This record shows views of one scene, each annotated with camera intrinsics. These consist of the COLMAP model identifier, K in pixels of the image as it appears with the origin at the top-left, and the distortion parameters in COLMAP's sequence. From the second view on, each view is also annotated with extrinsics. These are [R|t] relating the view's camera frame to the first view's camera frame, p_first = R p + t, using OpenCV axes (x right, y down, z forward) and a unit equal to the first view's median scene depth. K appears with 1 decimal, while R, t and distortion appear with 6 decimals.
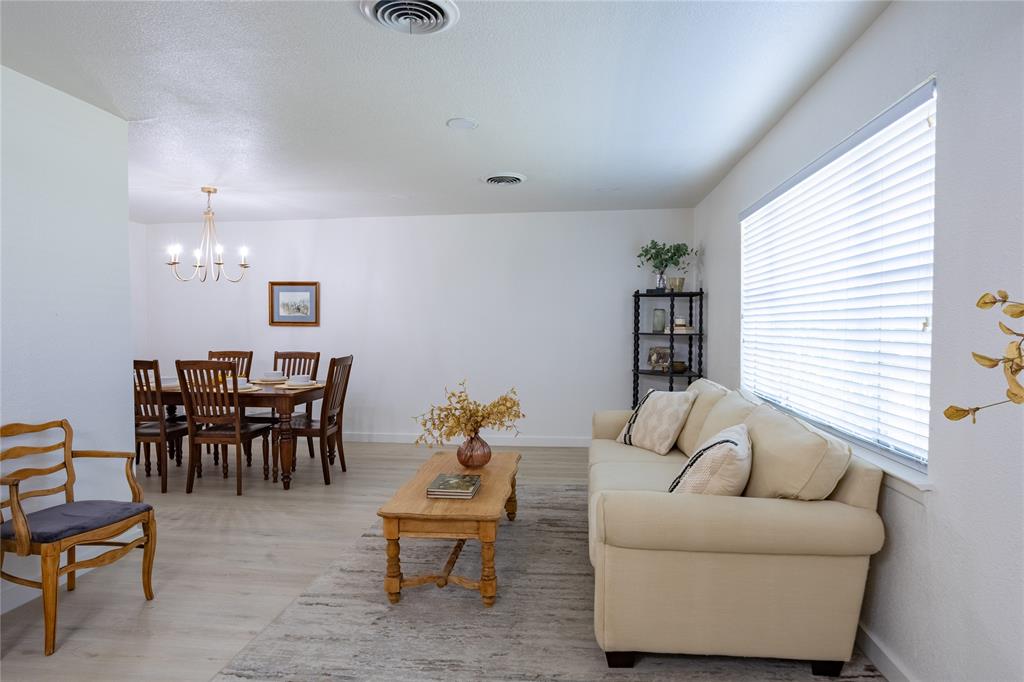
lens RADIAL K [[588.0, 0, 504.8], [0, 588.0, 340.5], [0, 0, 1]] dist [-0.039573, 0.031840]
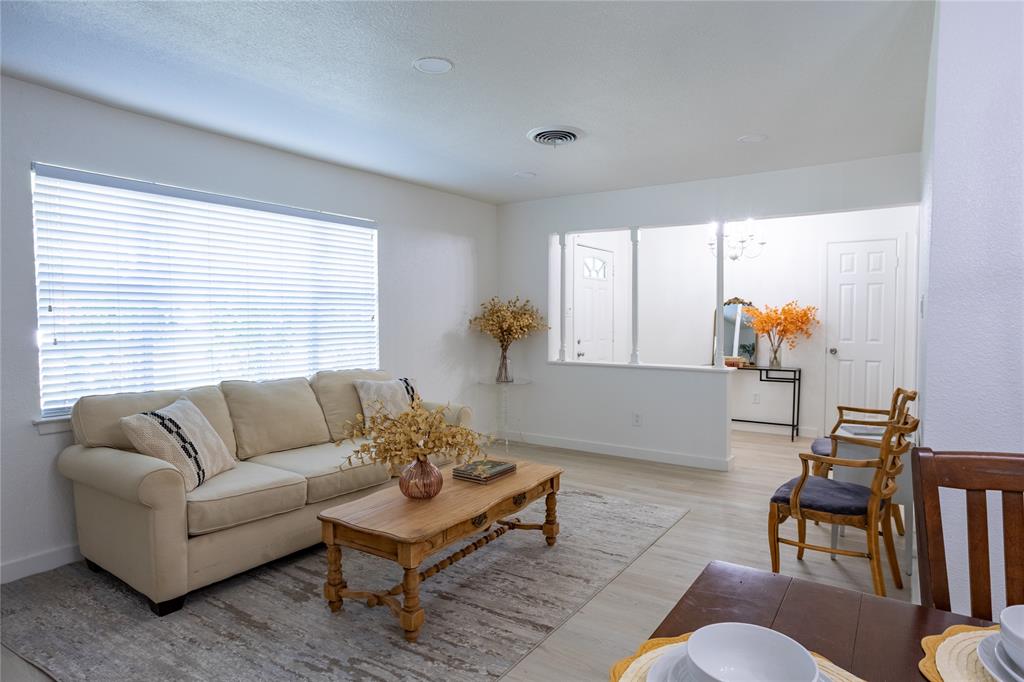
lens RADIAL K [[588.0, 0, 520.0], [0, 588.0, 335.9], [0, 0, 1]] dist [-0.039573, 0.031840]
pose [[-0.902934, -0.011956, 0.429612, -0.427631], [0.014576, 0.998186, 0.058416, -0.039284], [-0.429531, 0.059008, -0.901122, 1.380466]]
